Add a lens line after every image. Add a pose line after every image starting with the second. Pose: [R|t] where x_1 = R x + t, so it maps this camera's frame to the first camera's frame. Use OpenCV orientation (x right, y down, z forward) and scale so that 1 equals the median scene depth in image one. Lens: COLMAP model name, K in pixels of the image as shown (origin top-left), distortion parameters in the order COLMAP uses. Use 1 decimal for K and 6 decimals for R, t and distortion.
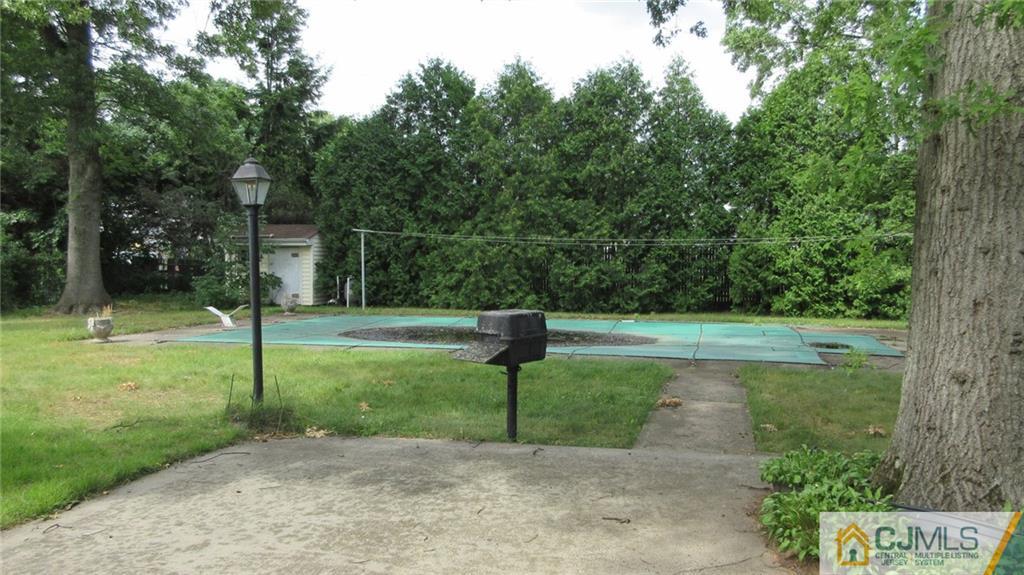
lens RADIAL K [[782.0, 0, 520.6], [0, 782.0, 291.8], [0, 0, 1]] dist [-0.019712, 0.009401]
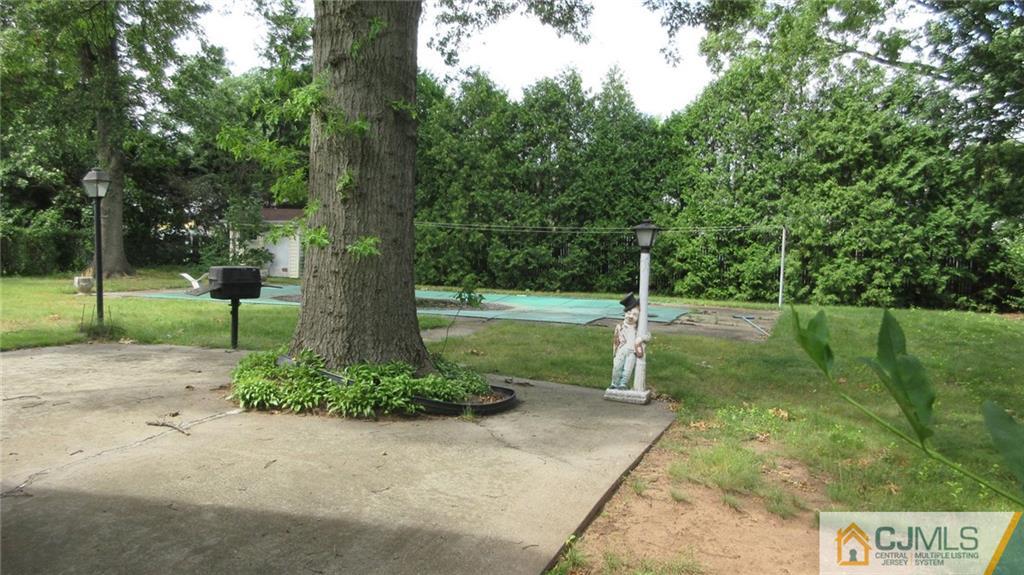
lens RADIAL K [[782.0, 0, 519.0], [0, 782.0, 286.1], [0, 0, 1]] dist [-0.019712, 0.009401]
pose [[0.994058, 0.028719, -0.104994, 0.202841], [-0.027844, 0.999564, 0.009794, 0.009183], [0.105229, -0.006812, 0.994425, -0.142597]]
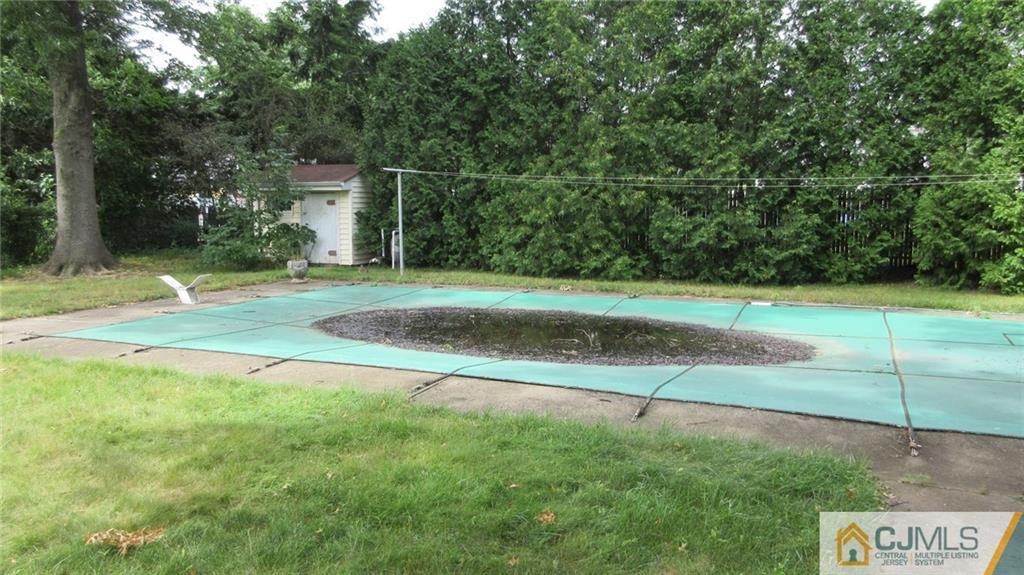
lens RADIAL K [[782.0, 0, 508.5], [0, 782.0, 295.7], [0, 0, 1]] dist [-0.019712, 0.009401]
pose [[0.985453, 0.016300, -0.169166, 0.030912], [-0.003539, 0.997142, 0.075467, -0.013852], [0.169912, -0.073771, 0.982694, 0.256087]]
